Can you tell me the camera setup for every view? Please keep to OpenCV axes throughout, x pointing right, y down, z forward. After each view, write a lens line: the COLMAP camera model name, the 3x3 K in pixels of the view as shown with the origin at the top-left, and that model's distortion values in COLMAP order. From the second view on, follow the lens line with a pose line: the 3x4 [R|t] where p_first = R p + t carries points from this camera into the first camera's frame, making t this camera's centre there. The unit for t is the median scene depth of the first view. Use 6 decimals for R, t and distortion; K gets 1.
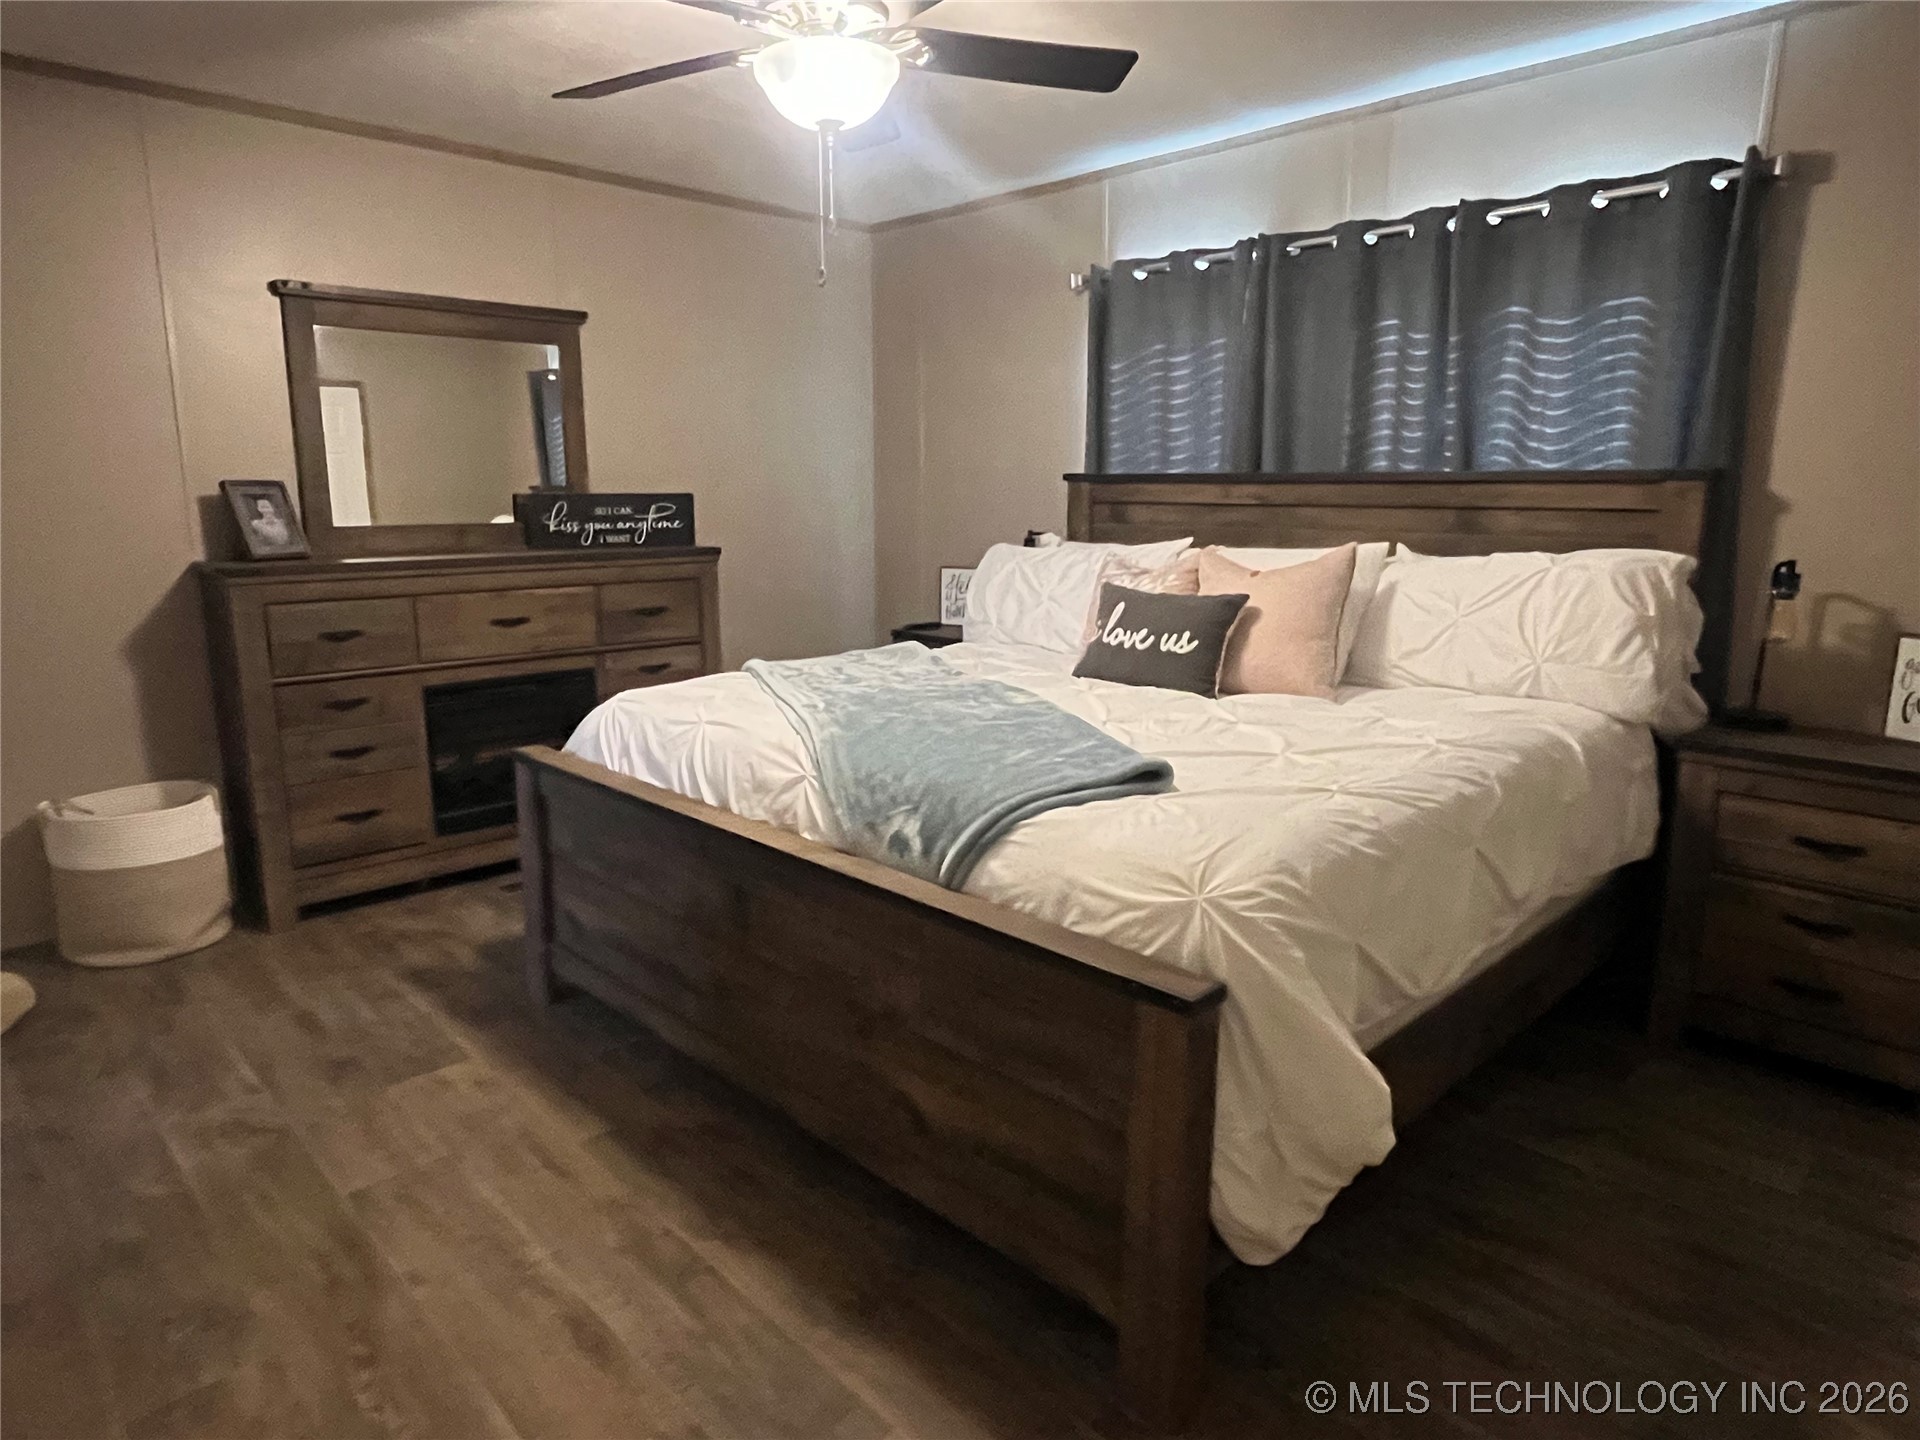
lens RADIAL K [[1156.8, 0, 944.7], [0, 1156.8, 708.3], [0, 0, 1]] dist [0.006837, -0.008557]
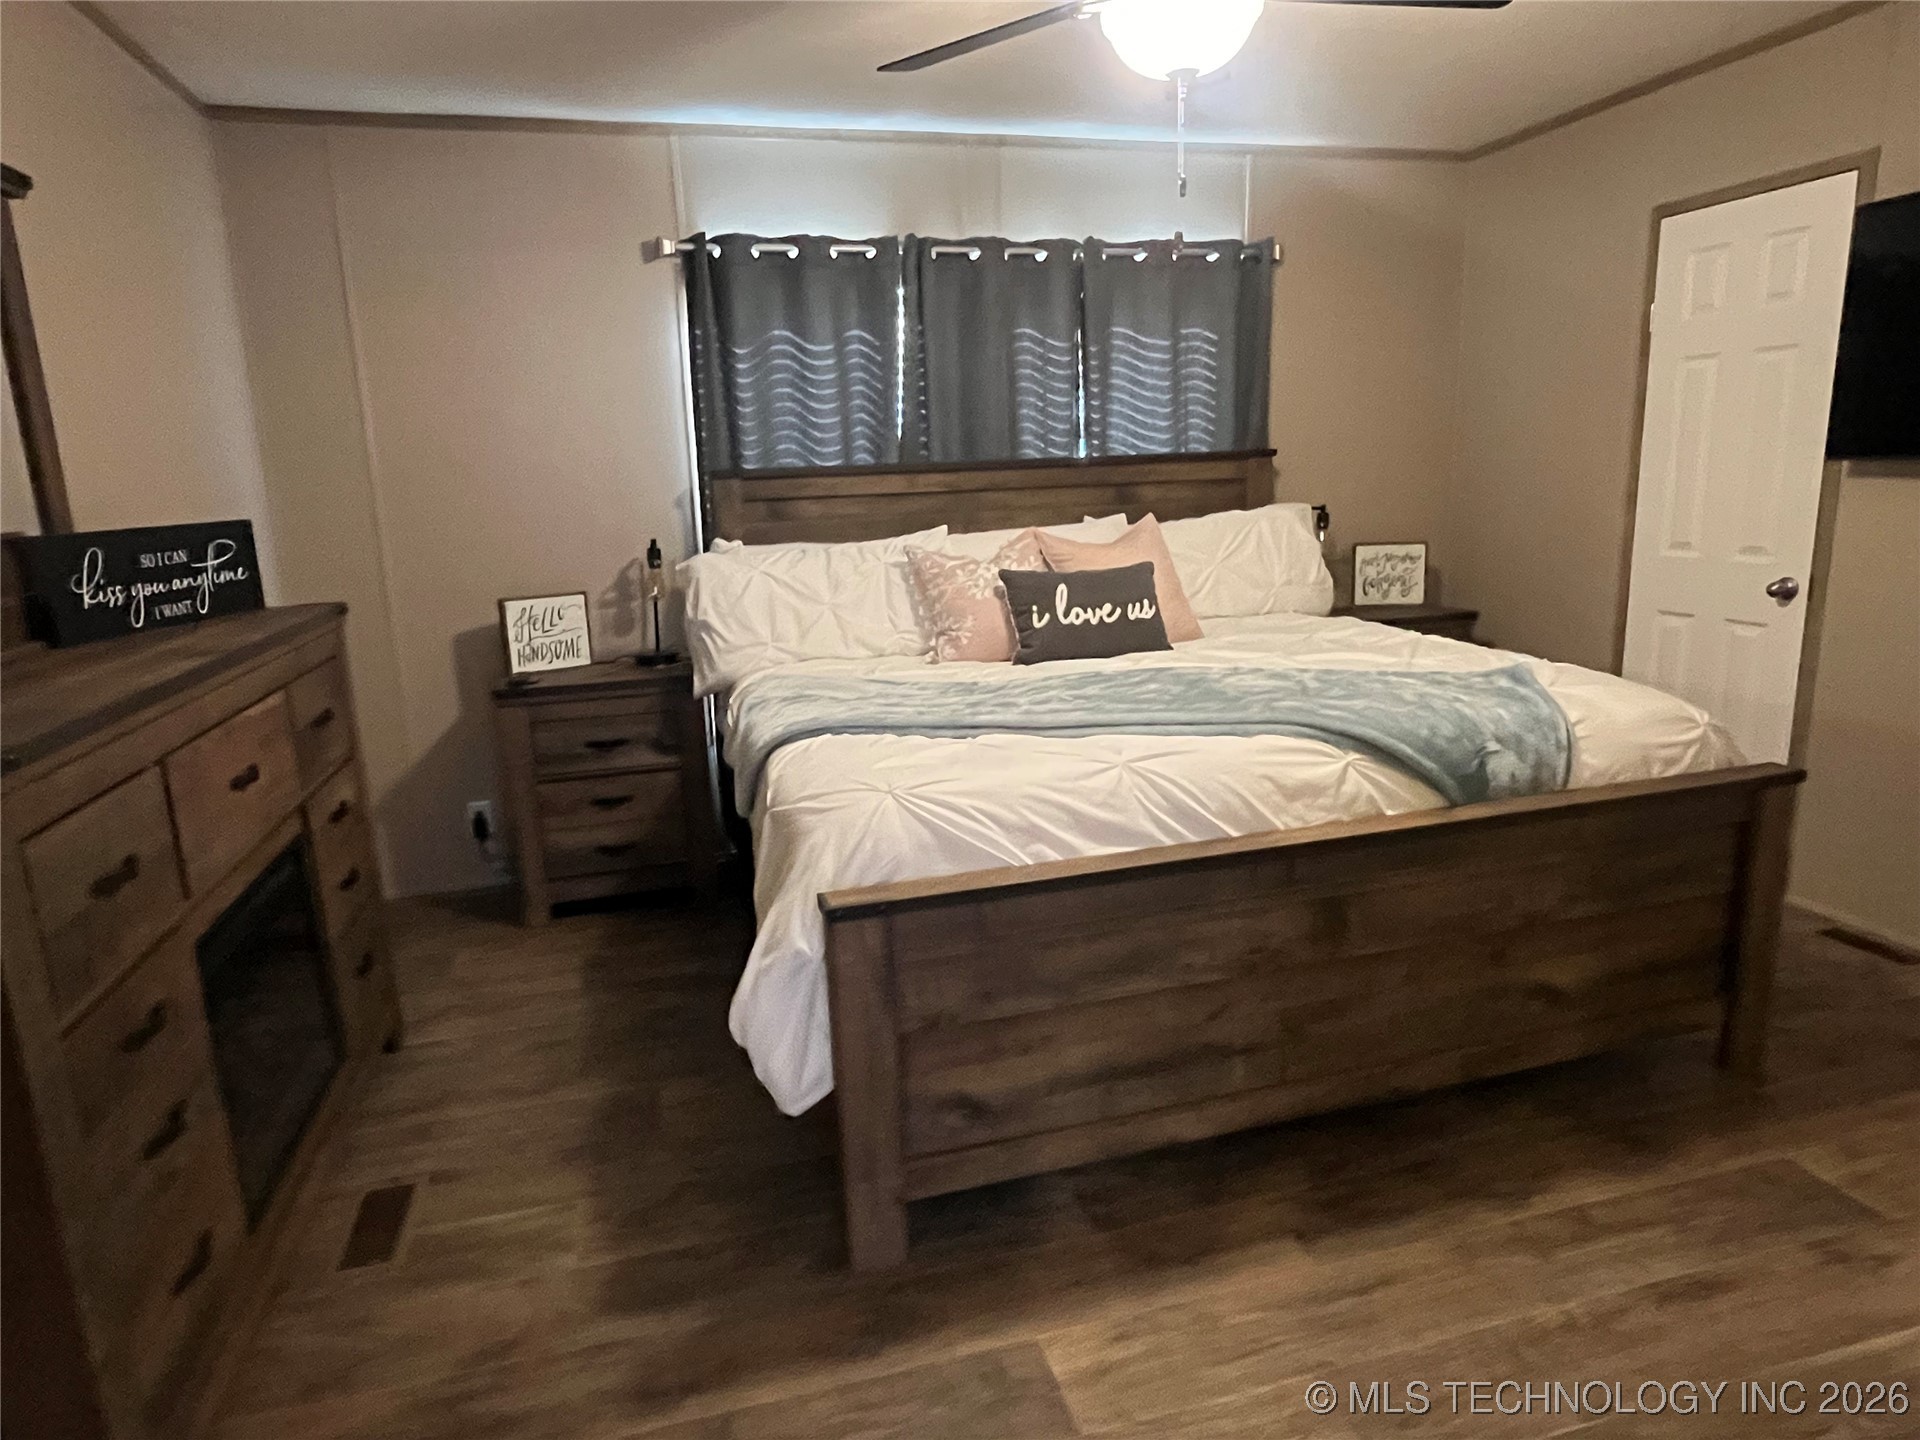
lens RADIAL K [[1156.8, 0, 958.2], [0, 1156.8, 717.2], [0, 0, 1]] dist [0.006837, -0.008557]
pose [[0.470835, -0.205679, 0.857911, -0.813870], [0.205798, 0.971222, 0.119899, -0.120000], [-0.857882, 0.120103, 0.499614, 0.578559]]
